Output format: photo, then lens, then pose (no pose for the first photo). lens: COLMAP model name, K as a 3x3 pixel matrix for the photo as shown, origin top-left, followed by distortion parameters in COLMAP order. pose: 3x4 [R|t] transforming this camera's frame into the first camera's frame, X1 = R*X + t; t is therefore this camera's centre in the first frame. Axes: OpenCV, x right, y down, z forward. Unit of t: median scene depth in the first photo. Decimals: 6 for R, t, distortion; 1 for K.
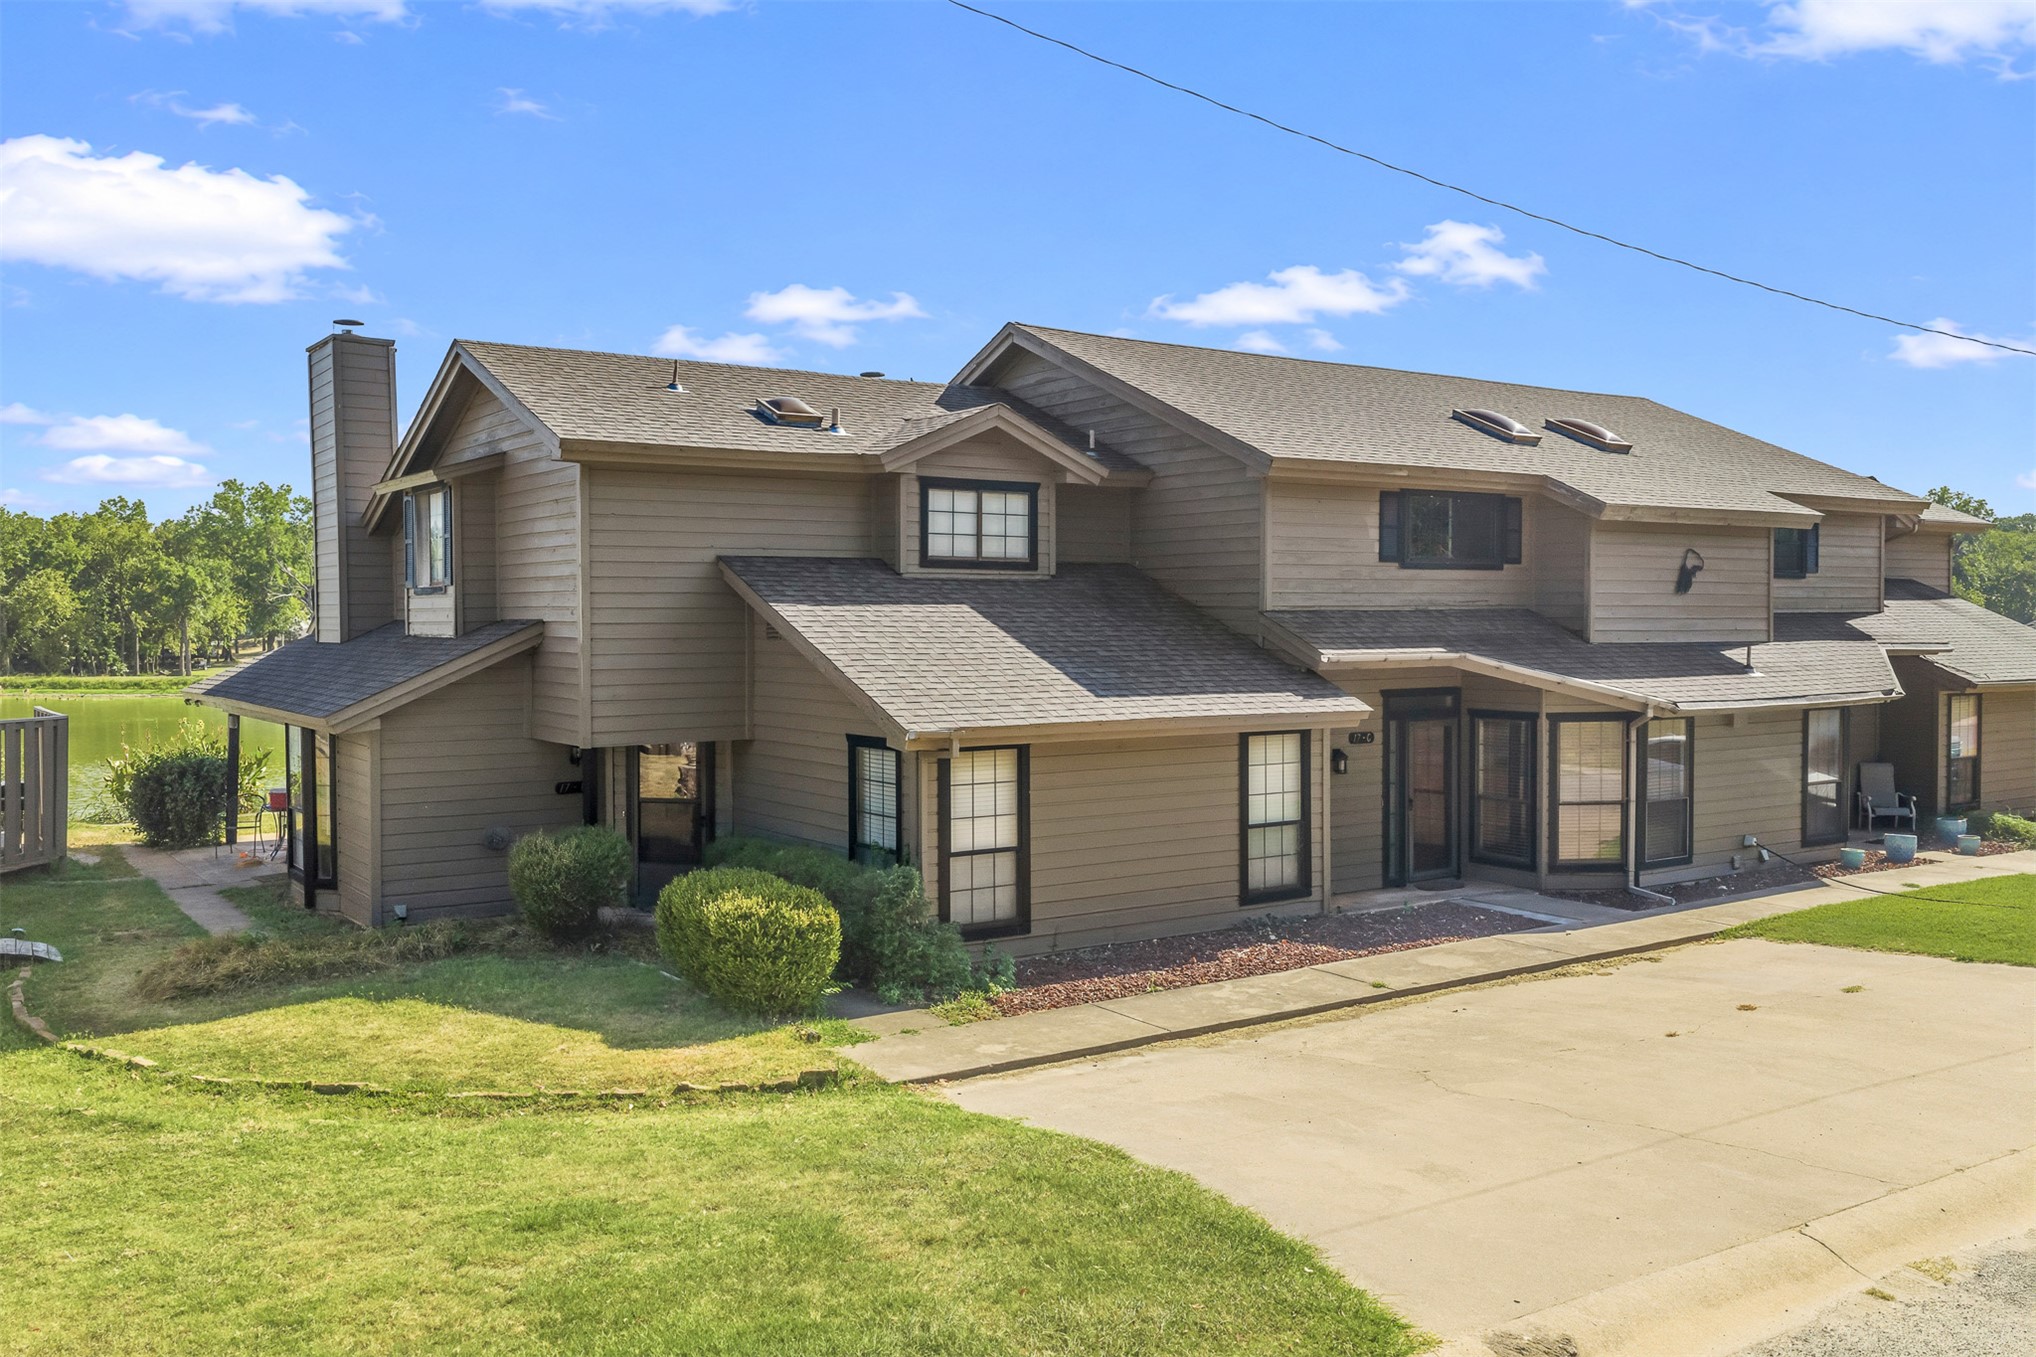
lens RADIAL K [[1678.7, 0, 1026.8], [0, 1678.7, 641.4], [0, 0, 1]] dist [0.002963, -0.002233]
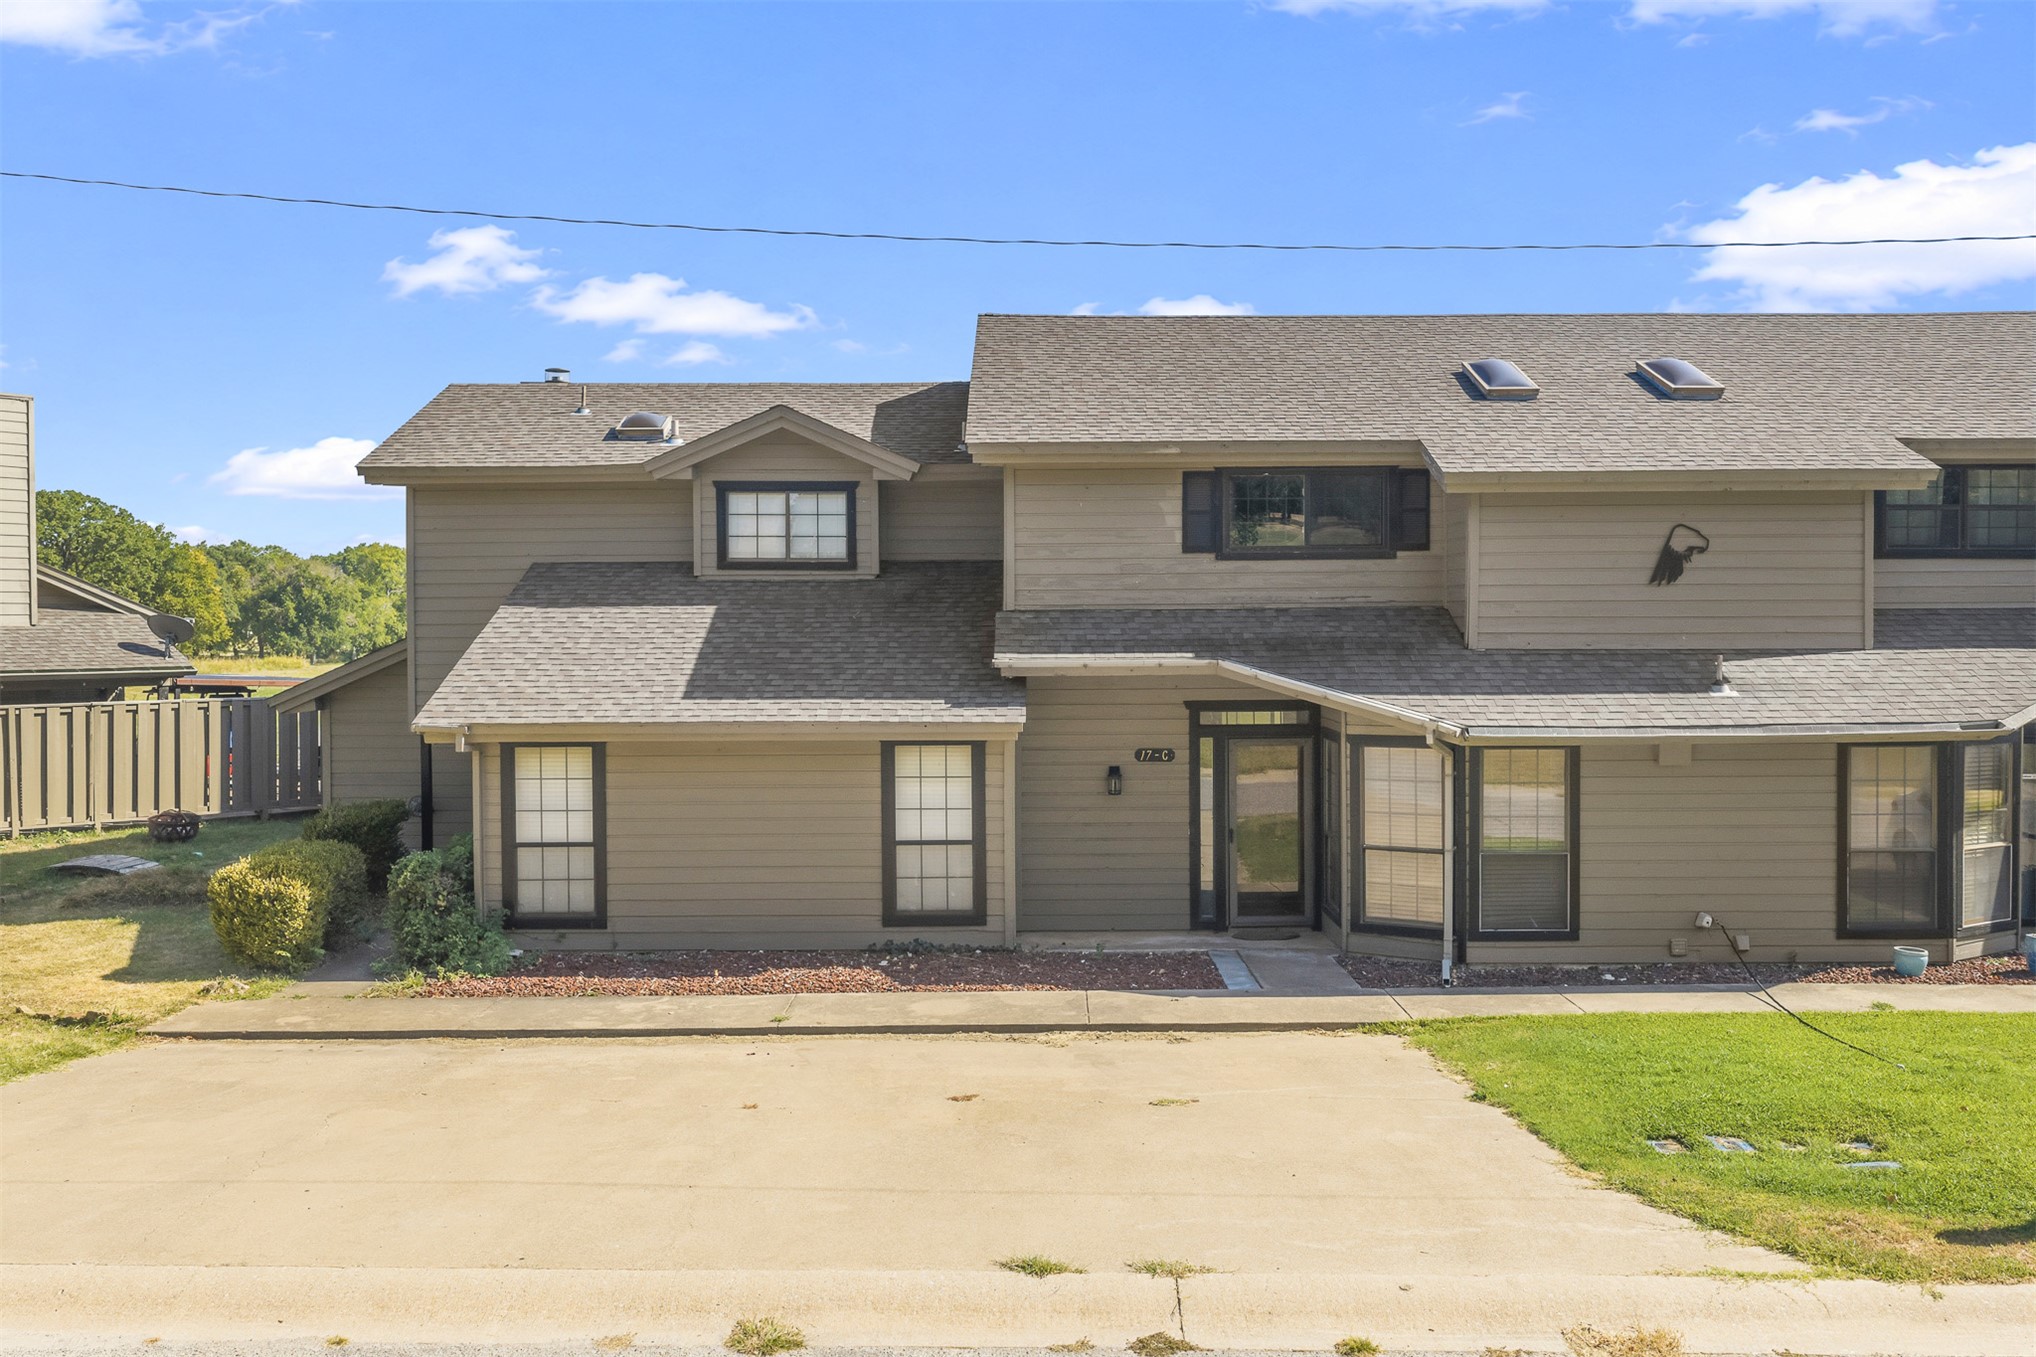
lens RADIAL K [[1678.7, 0, 1026.8], [0, 1678.7, 641.4], [0, 0, 1]] dist [0.002963, -0.002233]
pose [[0.830548, 0.005482, -0.556921, 0.650979], [-0.005438, 0.999984, 0.001733, -0.002986], [0.556921, 0.001589, 0.830564, 0.245860]]
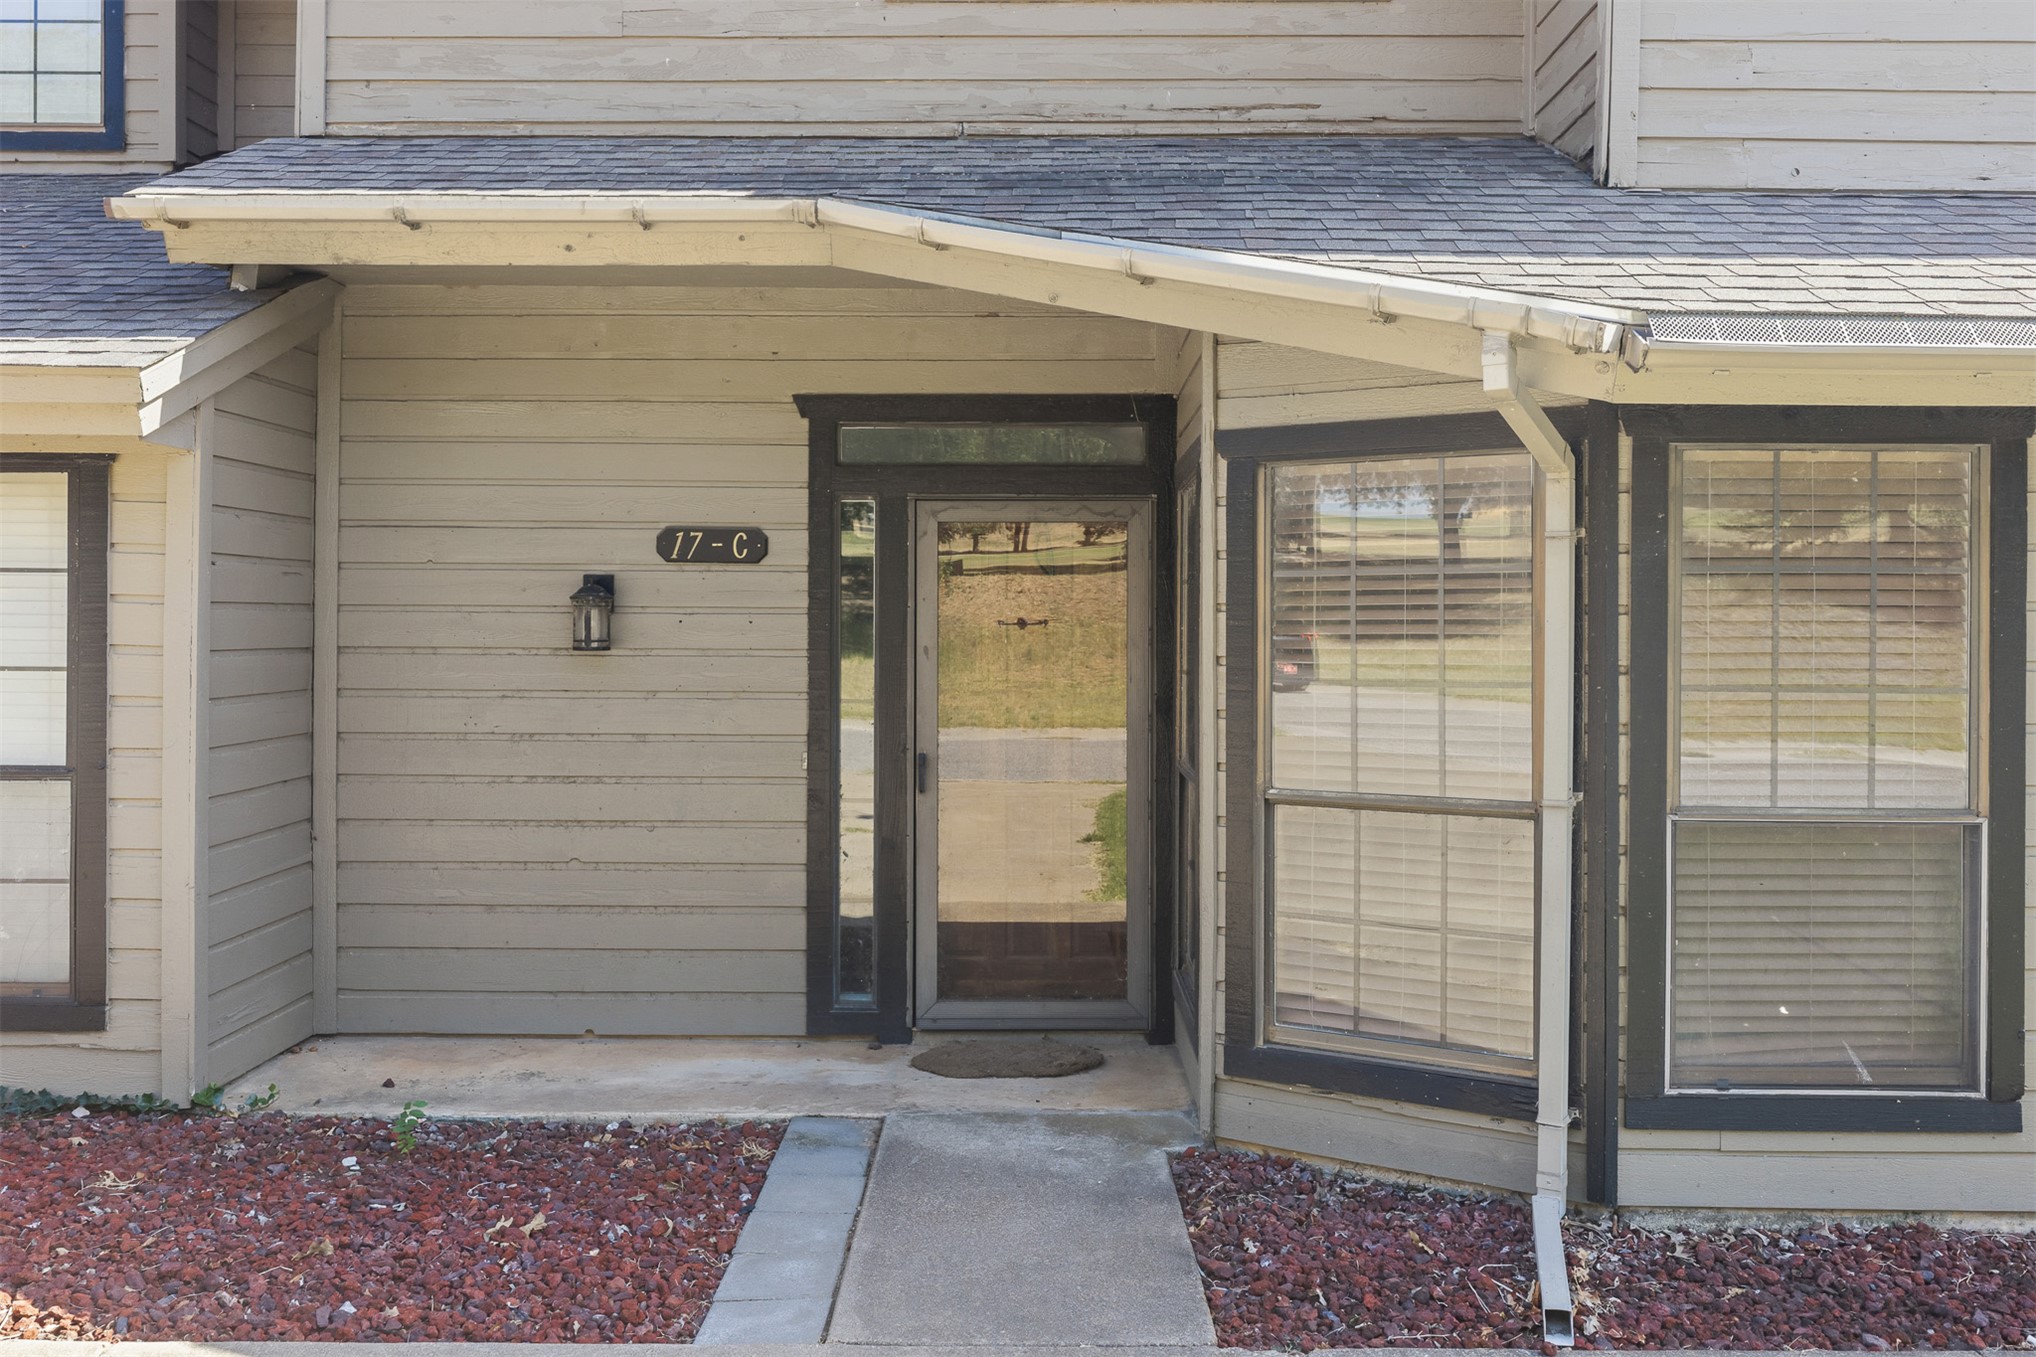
lens RADIAL K [[1731.8, 0, 1023.8], [0, 1731.8, 620.3], [0, 0, 1]] dist [-0.000809, -0.003217]
pose [[0.823090, 0.007878, -0.567856, 0.444341], [-0.015267, 0.999849, -0.008258, 0.075586], [0.567706, 0.015467, 0.823086, 0.793845]]
